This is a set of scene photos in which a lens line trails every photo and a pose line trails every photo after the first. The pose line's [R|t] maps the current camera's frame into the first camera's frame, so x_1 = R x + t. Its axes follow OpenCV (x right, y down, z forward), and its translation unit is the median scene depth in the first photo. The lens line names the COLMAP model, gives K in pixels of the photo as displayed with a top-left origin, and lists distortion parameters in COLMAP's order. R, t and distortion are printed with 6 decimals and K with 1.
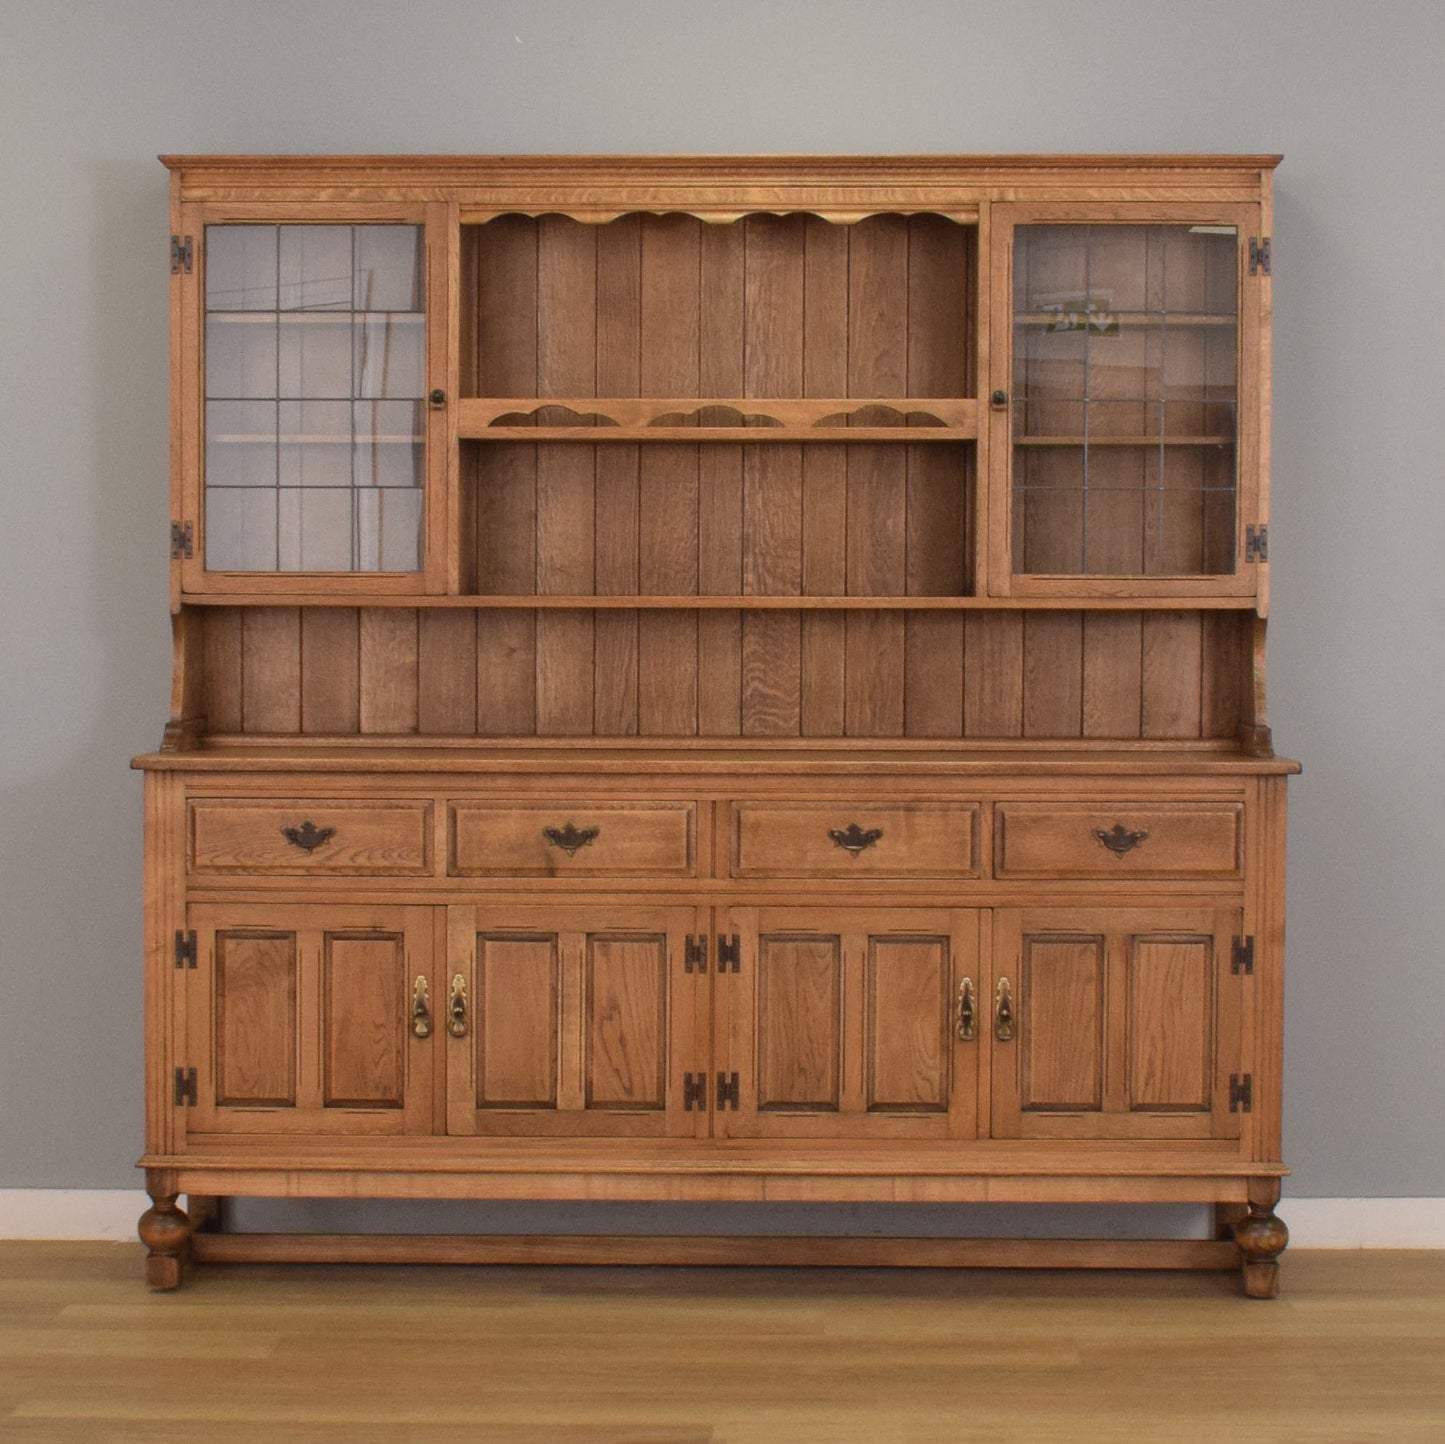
lens RADIAL K [[3436.9, 0, 717.4], [0, 3436.9, 767.2], [0, 0, 1]] dist [-0.098333, 0.000000]
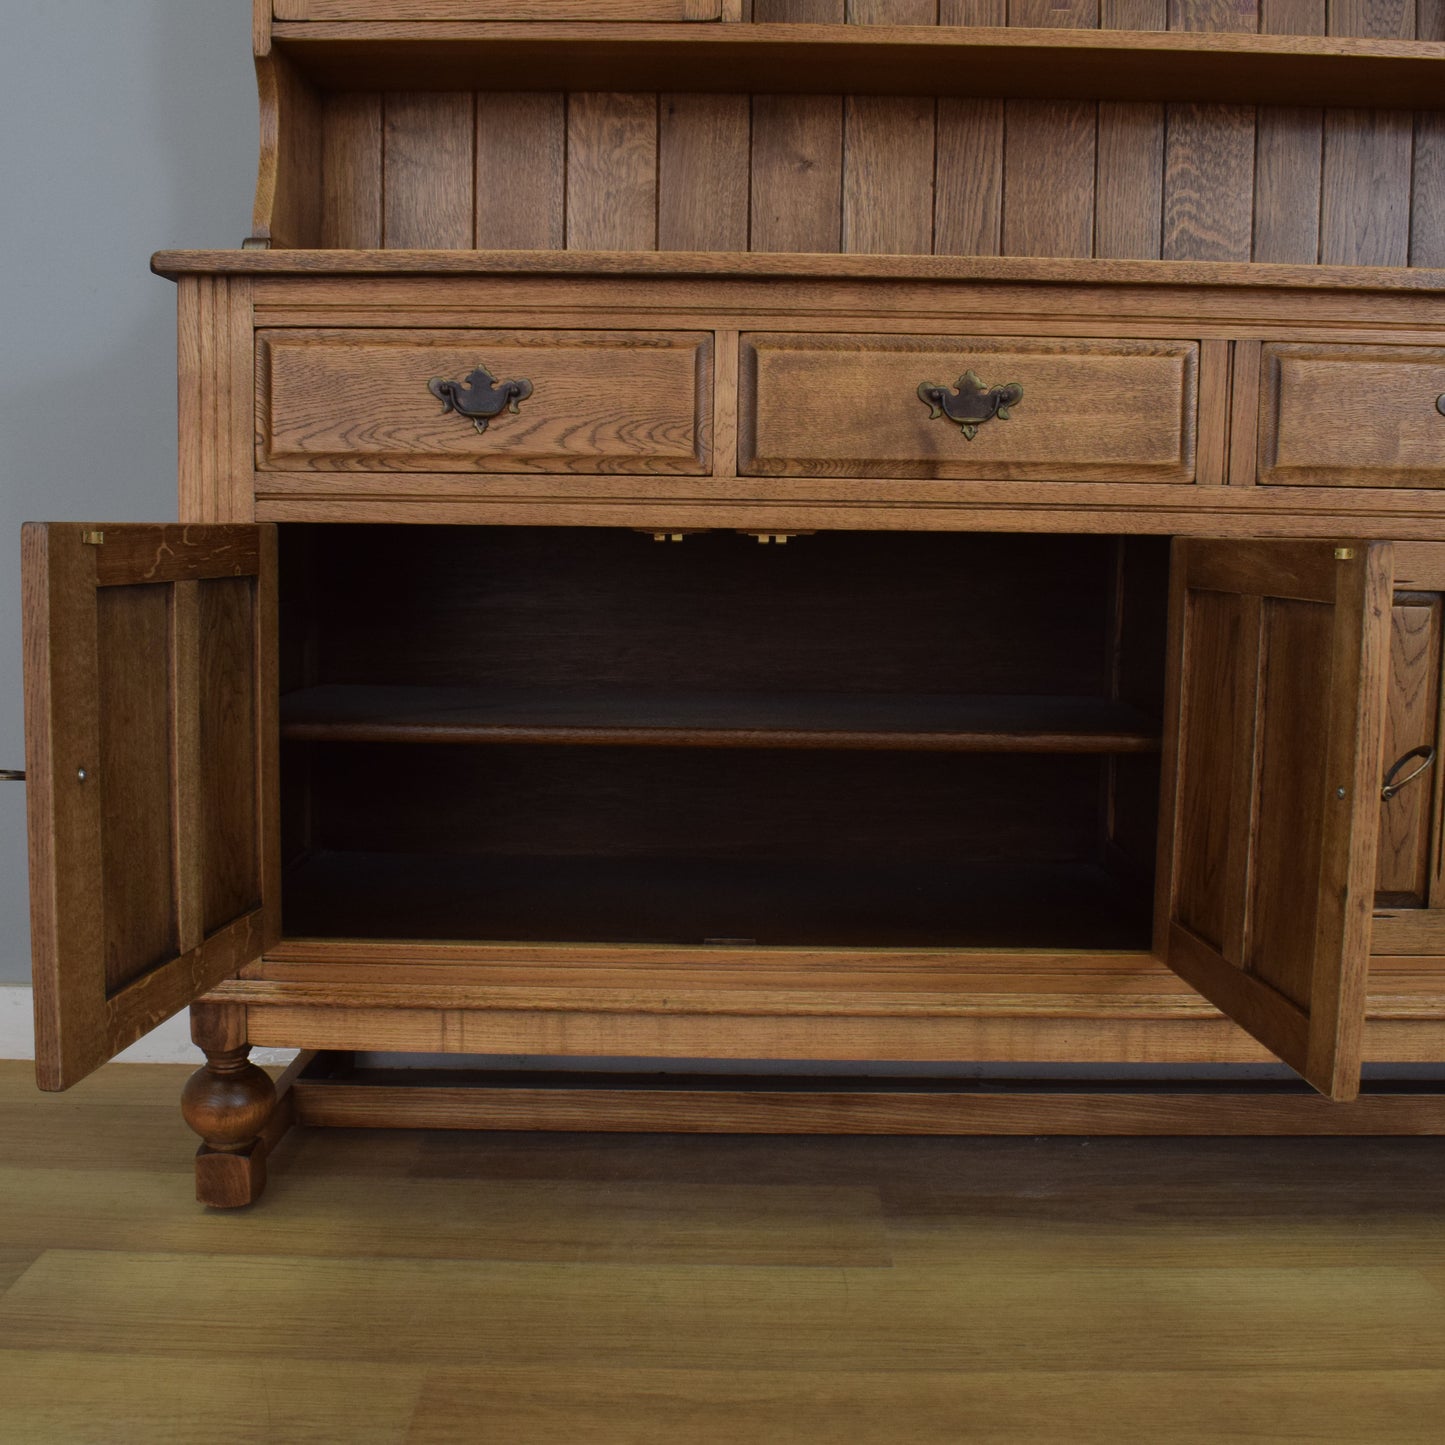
lens RADIAL K [[1690.2, 0, 729.0], [0, 1690.2, 718.8], [0, 0, 1]] dist [-0.096603, 0.000000]
pose [[0.999836, 0.007629, 0.016422, -0.082703], [-0.008585, 0.998223, 0.058965, 0.053544], [-0.015943, -0.059096, 0.998125, 0.721446]]
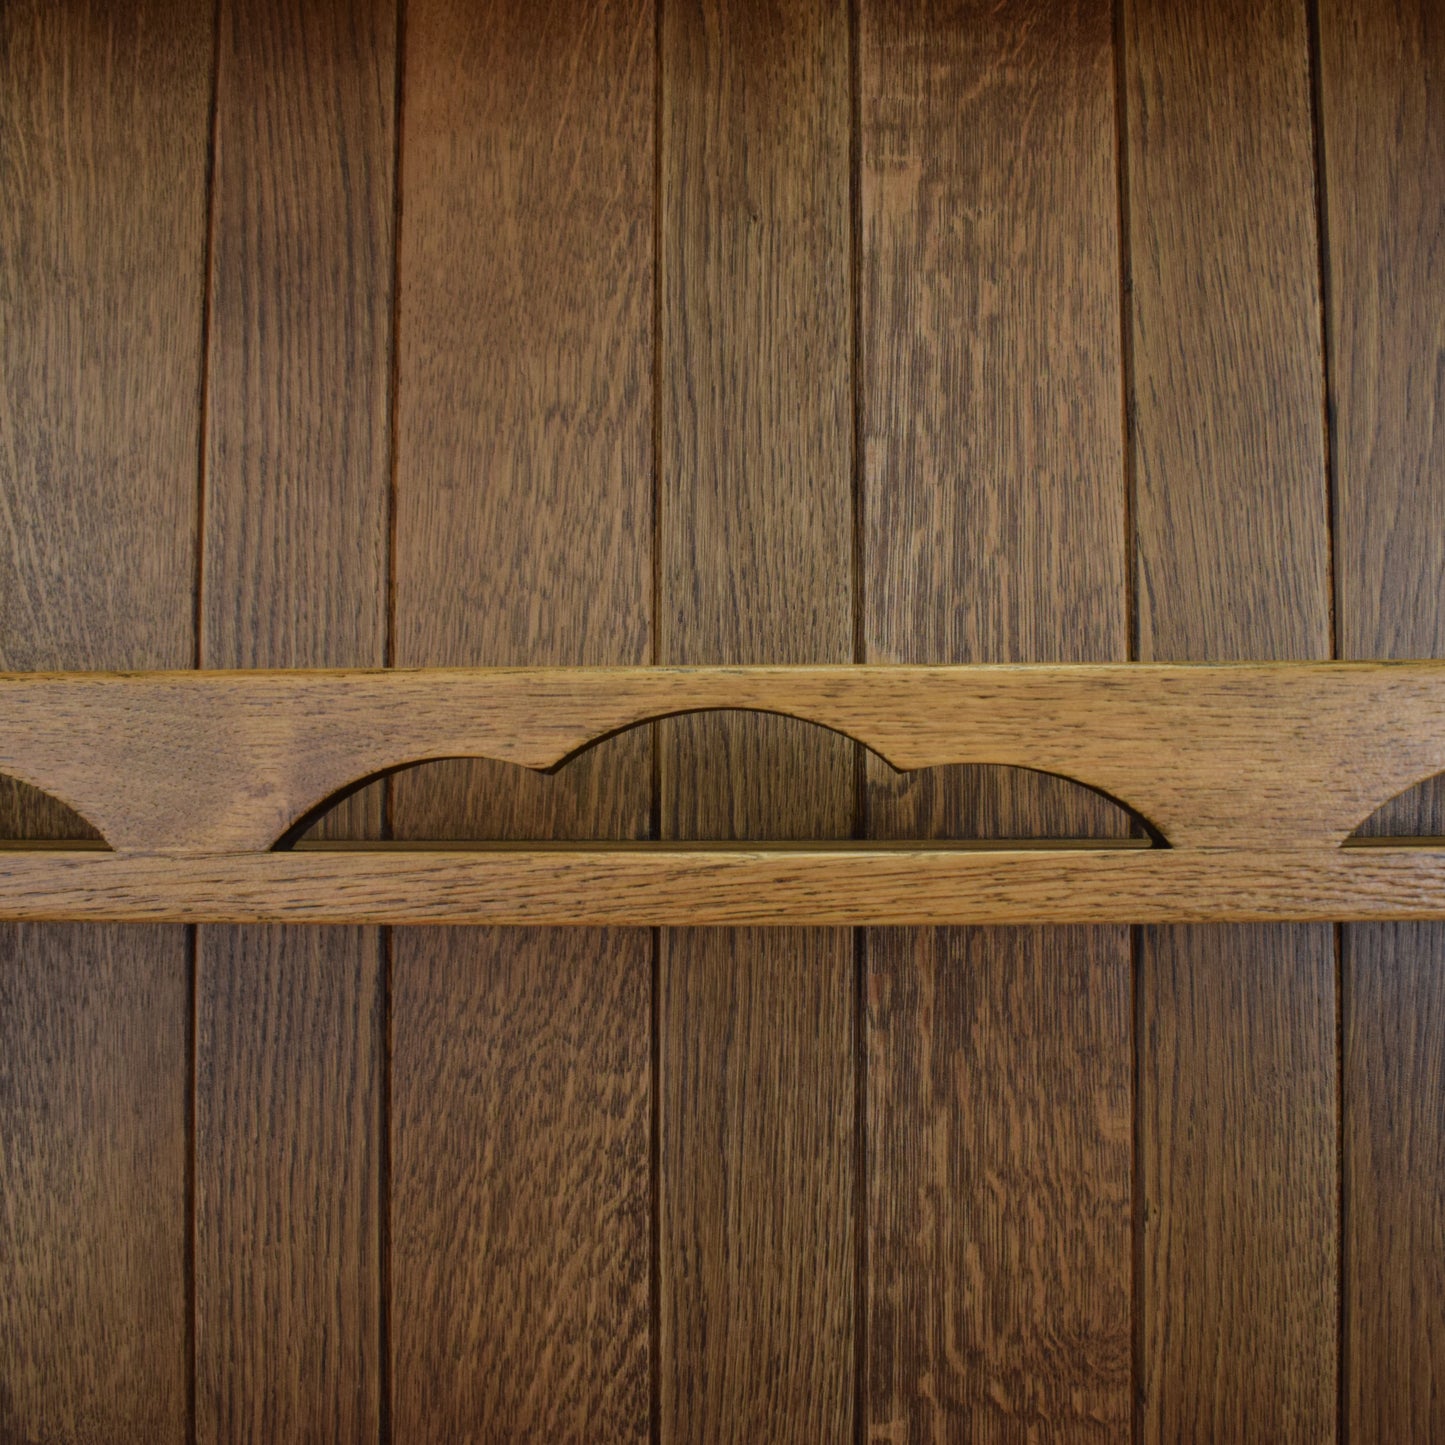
lens RADIAL K [[1687.2, 0, 734.4], [0, 1687.2, 719.4], [0, 0, 1]] dist [-0.096551, 0.000000]
pose [[0.999743, -0.008119, -0.021182, 0.002161], [0.005726, 0.993840, -0.110680, -0.097800], [0.021951, 0.110530, 0.993630, 0.937711]]
